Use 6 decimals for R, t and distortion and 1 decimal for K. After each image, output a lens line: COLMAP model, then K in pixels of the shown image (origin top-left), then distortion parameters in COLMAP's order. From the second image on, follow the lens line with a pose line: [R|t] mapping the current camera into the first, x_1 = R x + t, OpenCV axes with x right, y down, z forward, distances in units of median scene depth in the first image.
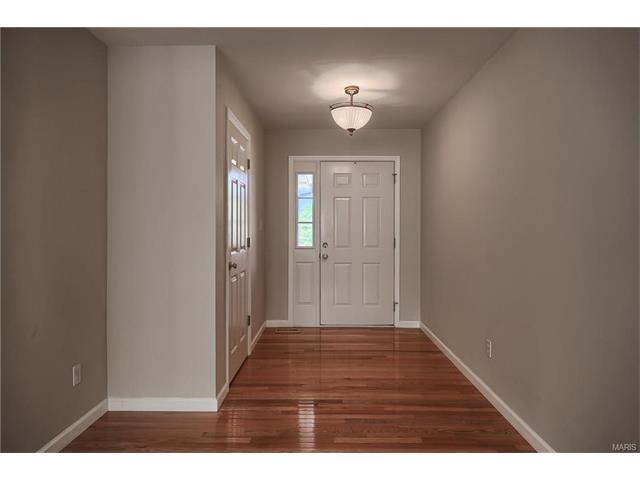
lens RADIAL K [[396.4, 0, 322.9], [0, 396.4, 228.9], [0, 0, 1]] dist [-0.002149, 0.001025]
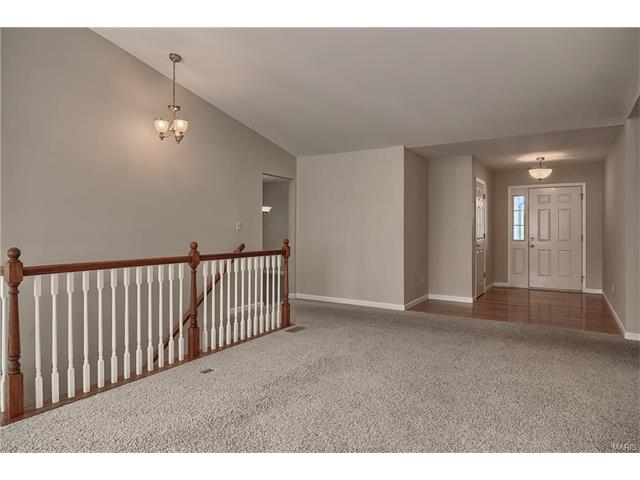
lens RADIAL K [[396.4, 0, 322.9], [0, 396.4, 228.9], [0, 0, 1]] dist [-0.002149, 0.001025]
pose [[0.854489, 0.000089, -0.519469, 0.119625], [-0.000004, 1.000000, 0.000163, -0.001357], [0.519469, -0.000137, 0.854489, -0.873341]]
